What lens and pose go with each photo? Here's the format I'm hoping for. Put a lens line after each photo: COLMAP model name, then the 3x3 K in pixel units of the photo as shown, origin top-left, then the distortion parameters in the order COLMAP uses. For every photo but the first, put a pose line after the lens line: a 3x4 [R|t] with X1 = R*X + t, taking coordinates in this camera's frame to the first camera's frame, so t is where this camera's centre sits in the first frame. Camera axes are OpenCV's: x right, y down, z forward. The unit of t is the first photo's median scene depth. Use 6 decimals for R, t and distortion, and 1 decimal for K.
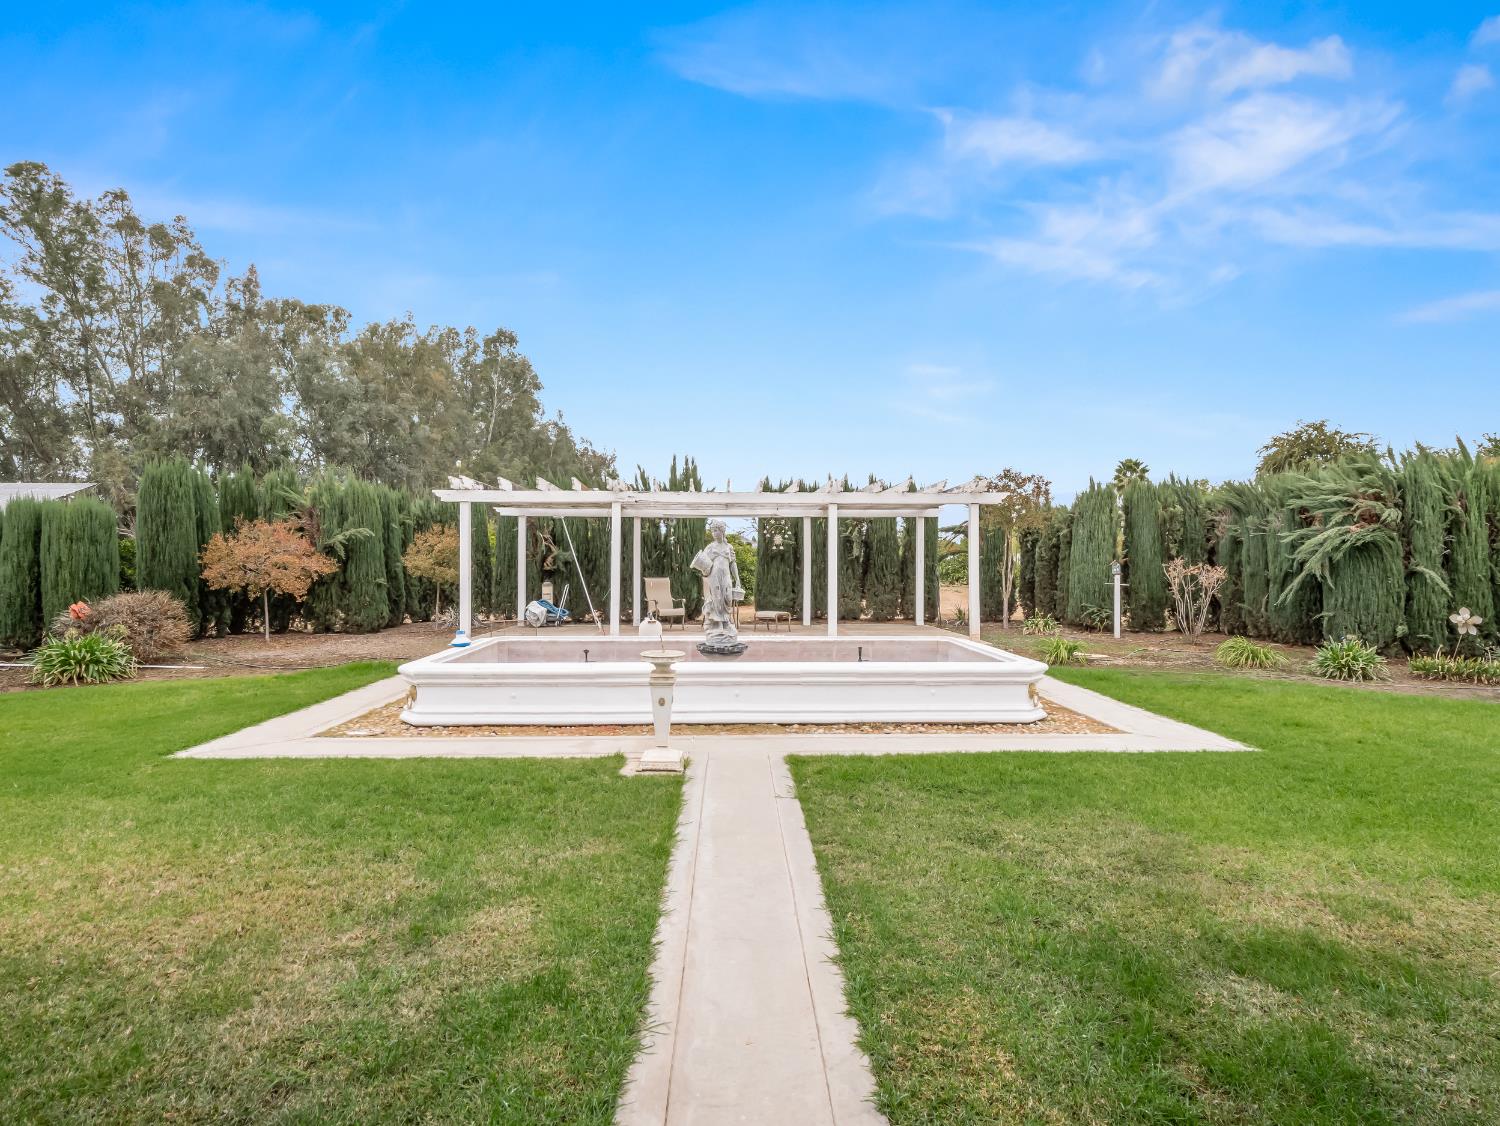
lens RADIAL K [[793.8, 0, 750.0], [0, 793.8, 563.0], [0, 0, 1]] dist [-0.001270, -0.007474]
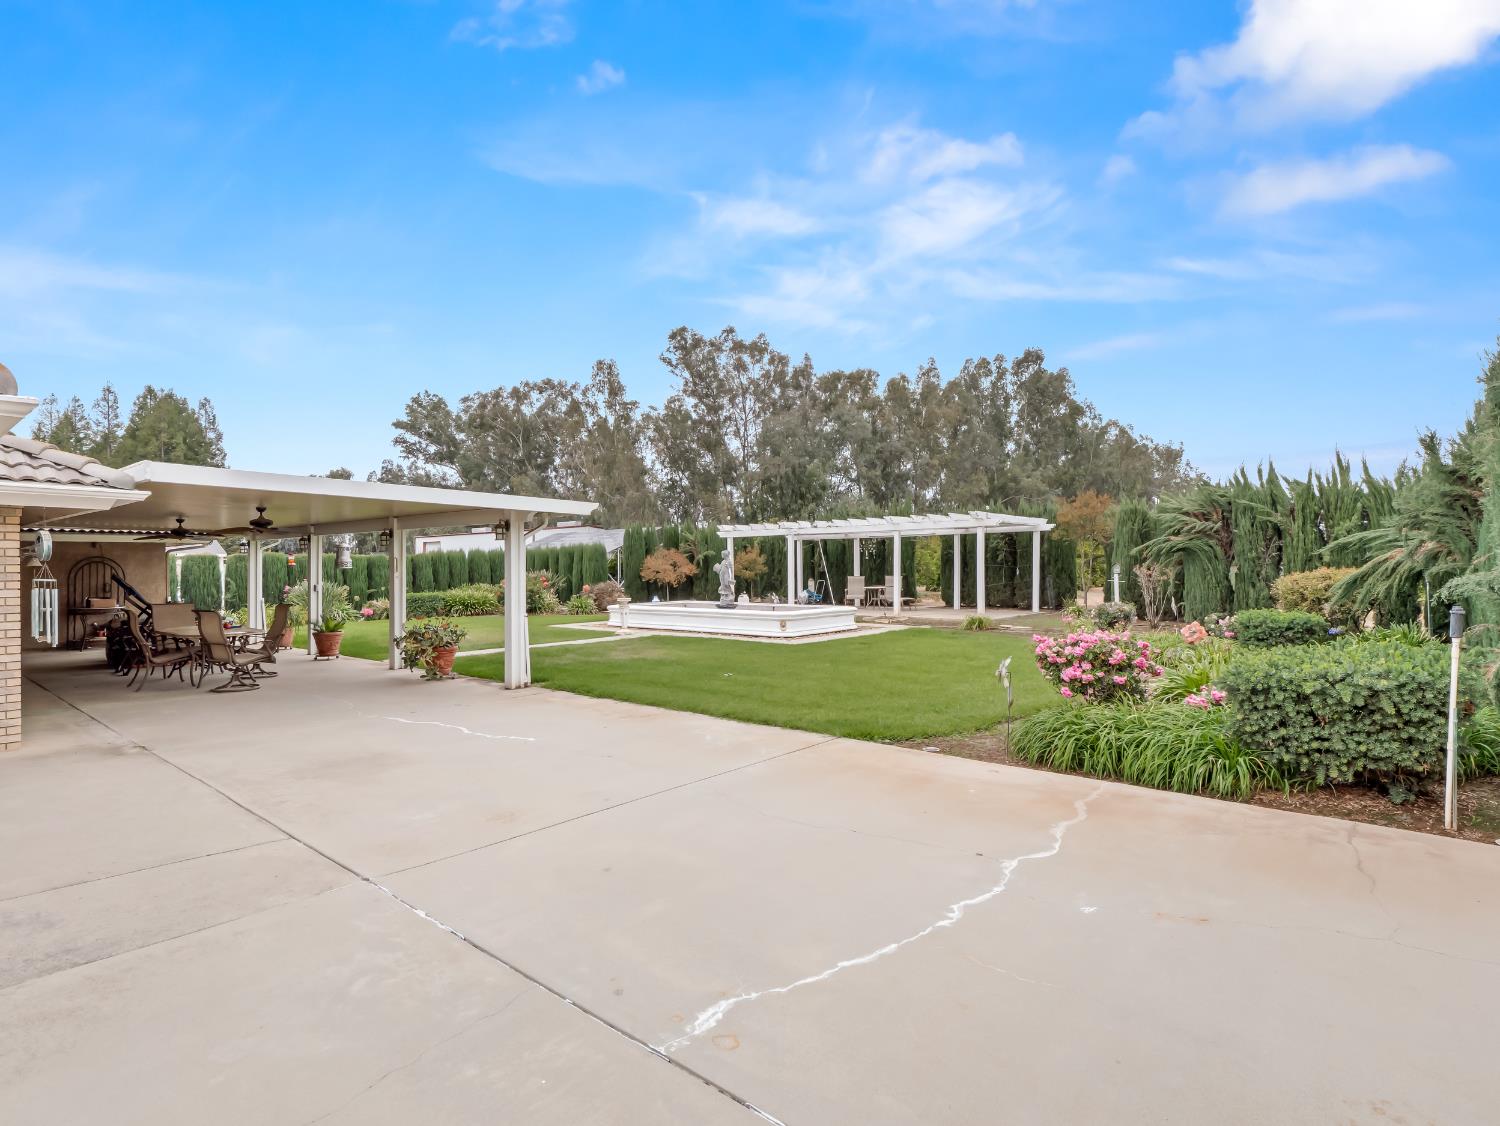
lens RADIAL K [[786.2, 0, 750.0], [0, 786.2, 563.0], [0, 0, 1]] dist [0.019294, -0.000142]
pose [[0.735903, -0.010593, -0.677004, 0.274937], [0.009027, 0.999942, -0.005834, -0.000262], [0.677027, -0.001818, 0.735956, -0.112418]]
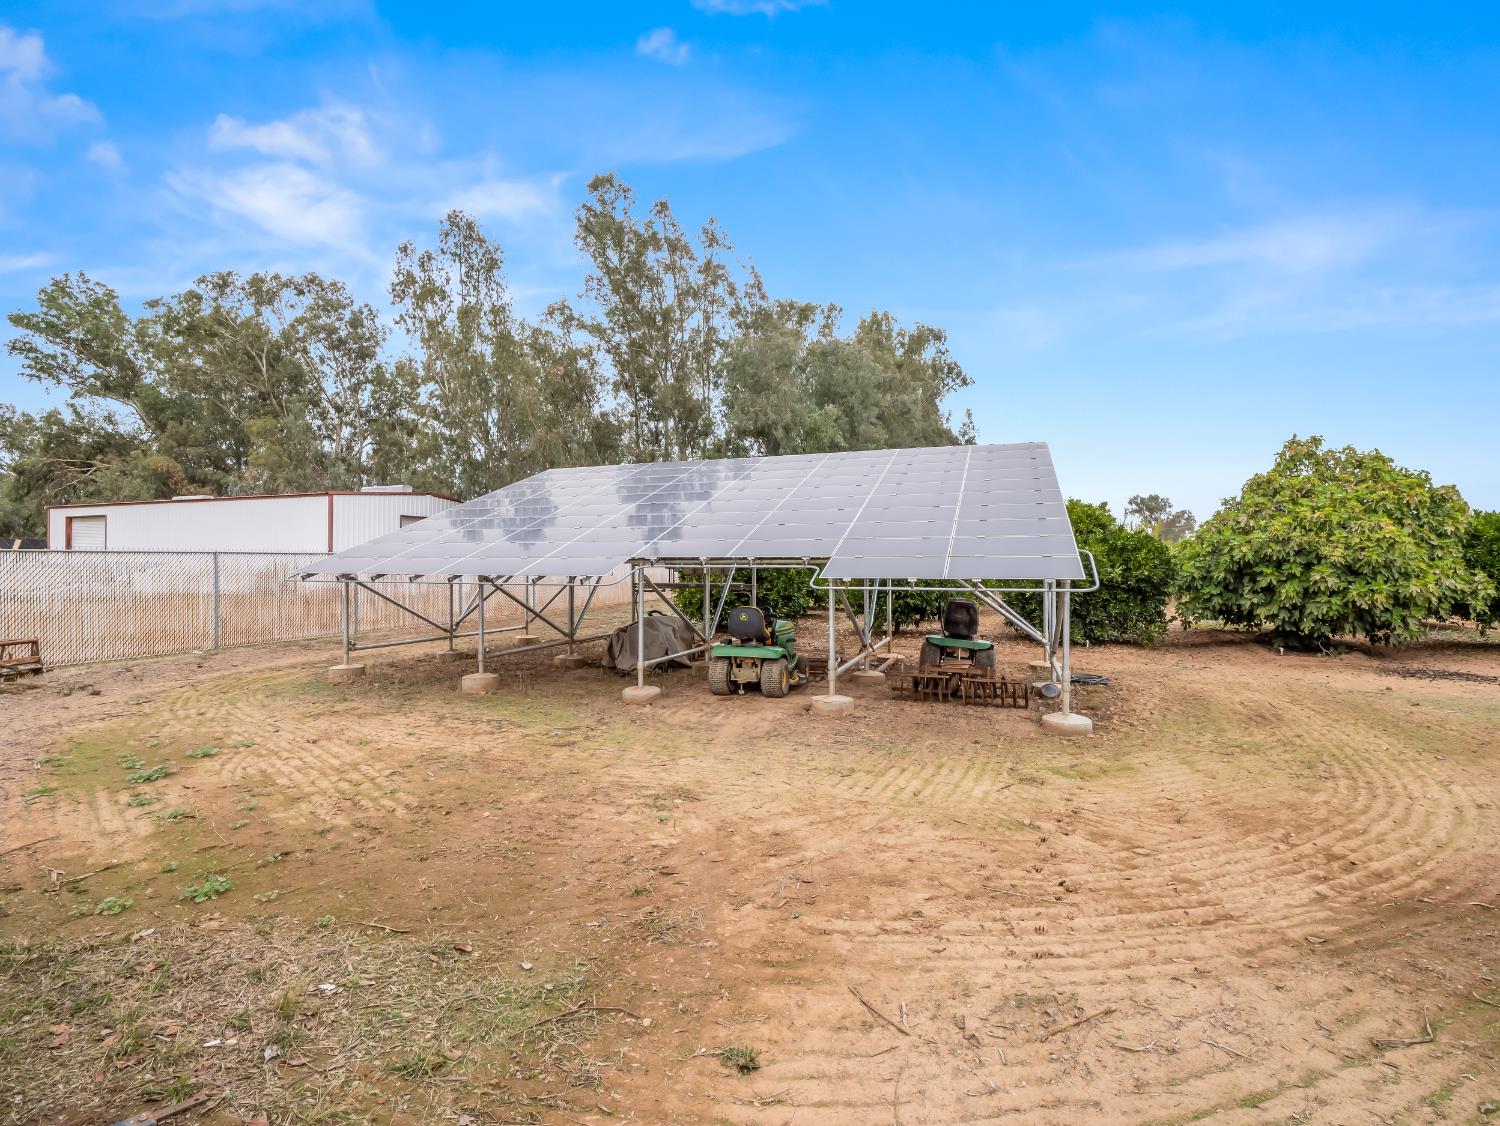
lens RADIAL K [[719.5, 0, 746.9], [0, 719.5, 549.8], [0, 0, 1]] dist [-0.016341, -0.000279]
pose [[0.930569, -0.010125, -0.365977, -0.363000], [0.002484, 0.999769, -0.021343, -0.004709], [0.366108, 0.018952, 0.930379, 0.191689]]
